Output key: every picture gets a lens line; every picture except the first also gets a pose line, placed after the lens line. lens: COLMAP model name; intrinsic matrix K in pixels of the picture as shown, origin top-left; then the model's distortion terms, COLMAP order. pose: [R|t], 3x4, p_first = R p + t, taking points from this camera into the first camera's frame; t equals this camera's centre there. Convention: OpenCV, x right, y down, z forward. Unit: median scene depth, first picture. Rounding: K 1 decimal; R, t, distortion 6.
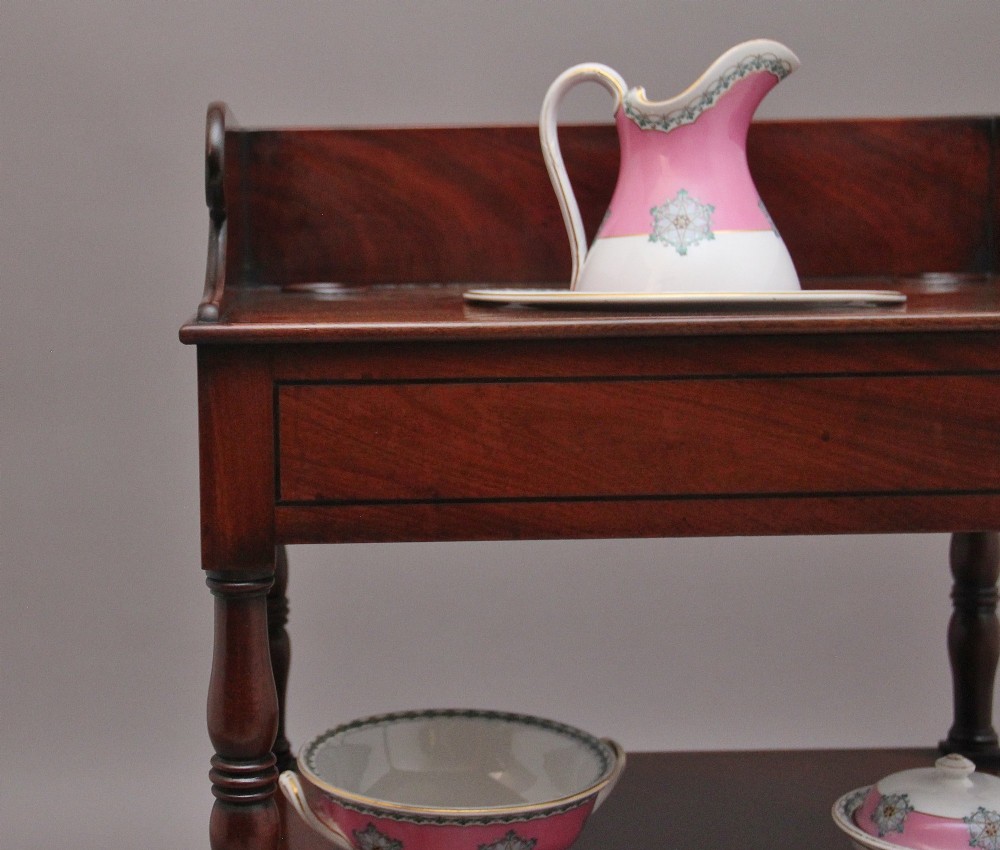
lens RADIAL K [[1772.7, 0, 353.0], [0, 1772.7, 457.5], [0, 0, 1]] dist [0.062350, 0.000000]
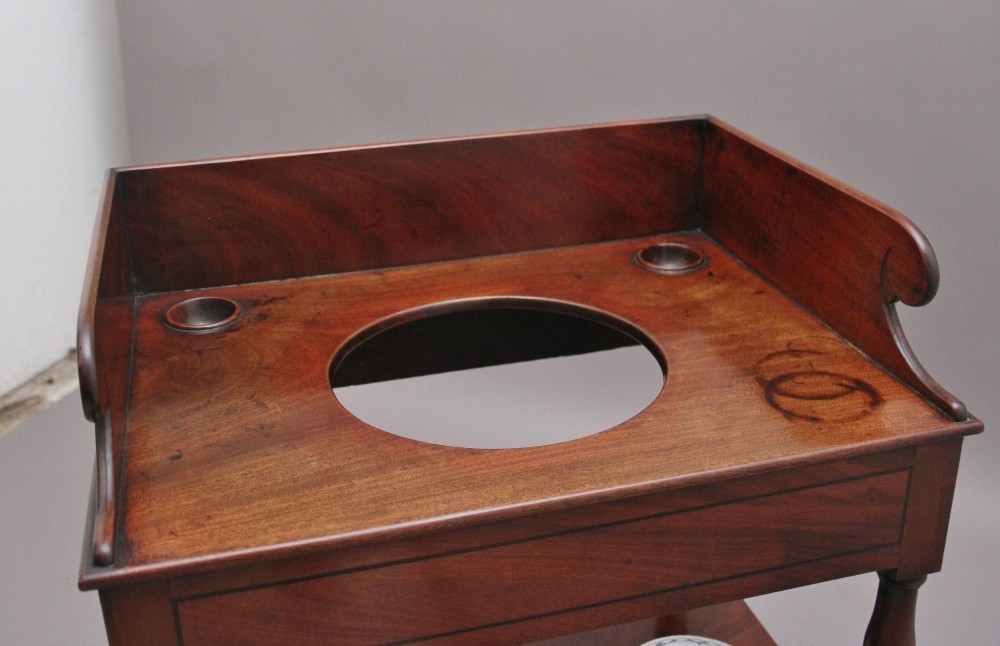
lens RADIAL K [[1092.8, 0, 478.0], [0, 1092.8, 291.2], [0, 0, 1]] dist [-0.048947, 0.000000]
pose [[0.973748, -0.097170, 0.205848, 0.022064], [0.040571, 0.963917, 0.263094, -0.399156], [-0.223986, -0.247835, 0.942554, 0.344310]]
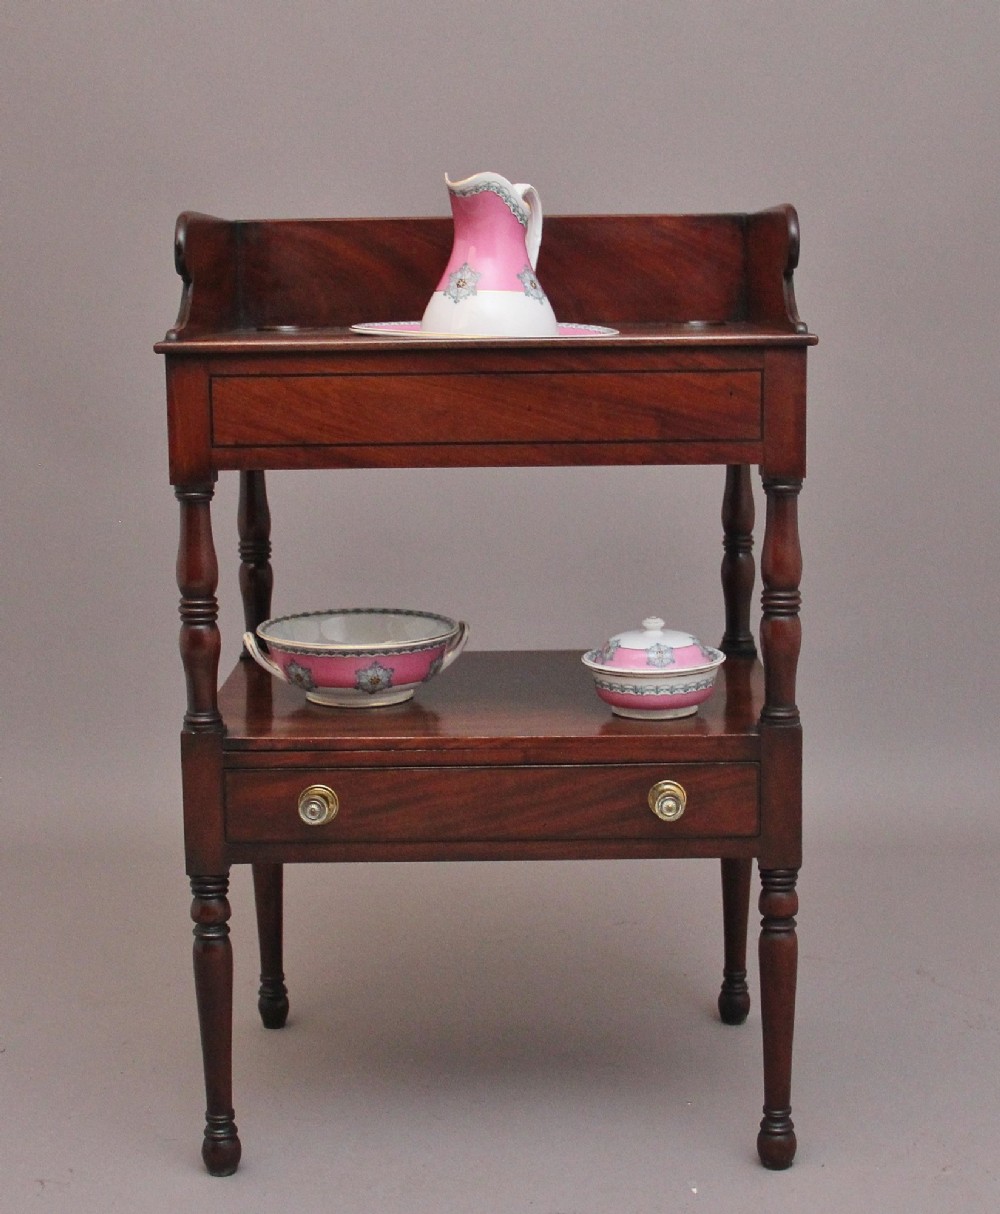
lens RADIAL K [[2024.0, 0, 497.7], [0, 2024.0, 651.9], [0, 0, 1]] dist [-0.077166, 0.000000]
pose [[0.999193, 0.007531, -0.039460, 0.311402], [-0.005704, 0.998915, 0.046216, 0.132058], [0.039765, -0.045953, 0.998152, -0.955250]]
